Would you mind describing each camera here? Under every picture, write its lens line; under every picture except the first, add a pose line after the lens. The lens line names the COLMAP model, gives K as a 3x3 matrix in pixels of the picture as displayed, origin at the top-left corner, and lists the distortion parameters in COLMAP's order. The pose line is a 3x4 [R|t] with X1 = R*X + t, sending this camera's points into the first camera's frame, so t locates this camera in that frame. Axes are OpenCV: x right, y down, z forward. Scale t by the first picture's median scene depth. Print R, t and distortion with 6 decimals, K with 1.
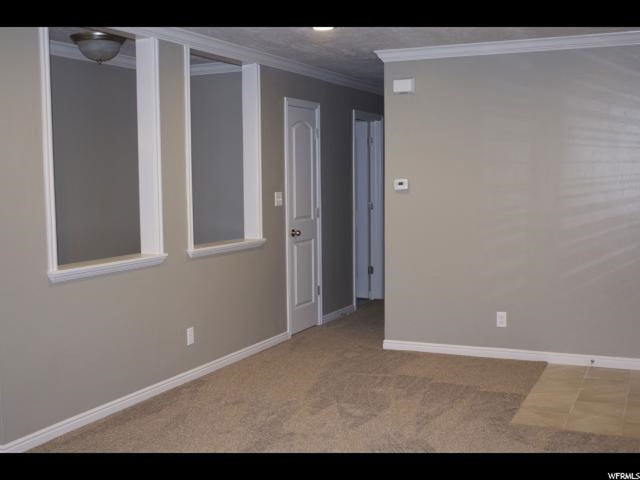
lens RADIAL K [[758.5, 0, 320.0], [0, 758.5, 240.0], [0, 0, 1]] dist [-0.122566, 0.007495]
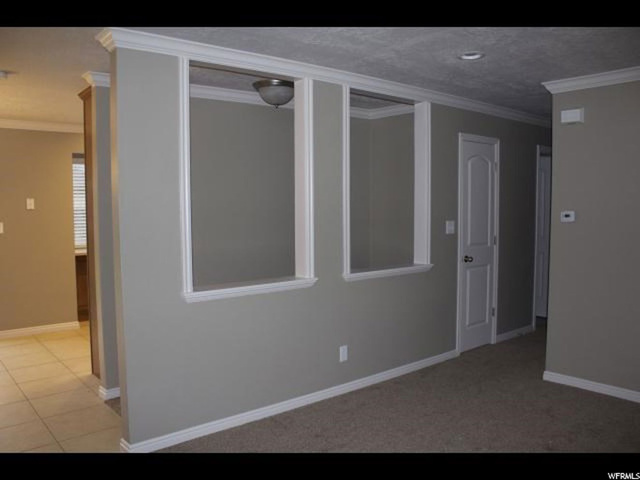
lens RADIAL K [[529.6, 0, 320.0], [0, 529.6, 240.0], [0, 0, 1]] dist [-0.123682, 0.006359]
pose [[0.907474, 0.034350, -0.418702, 0.094063], [-0.039024, 0.999235, -0.002602, -0.028282], [0.418292, 0.018700, 0.908120, 0.254973]]
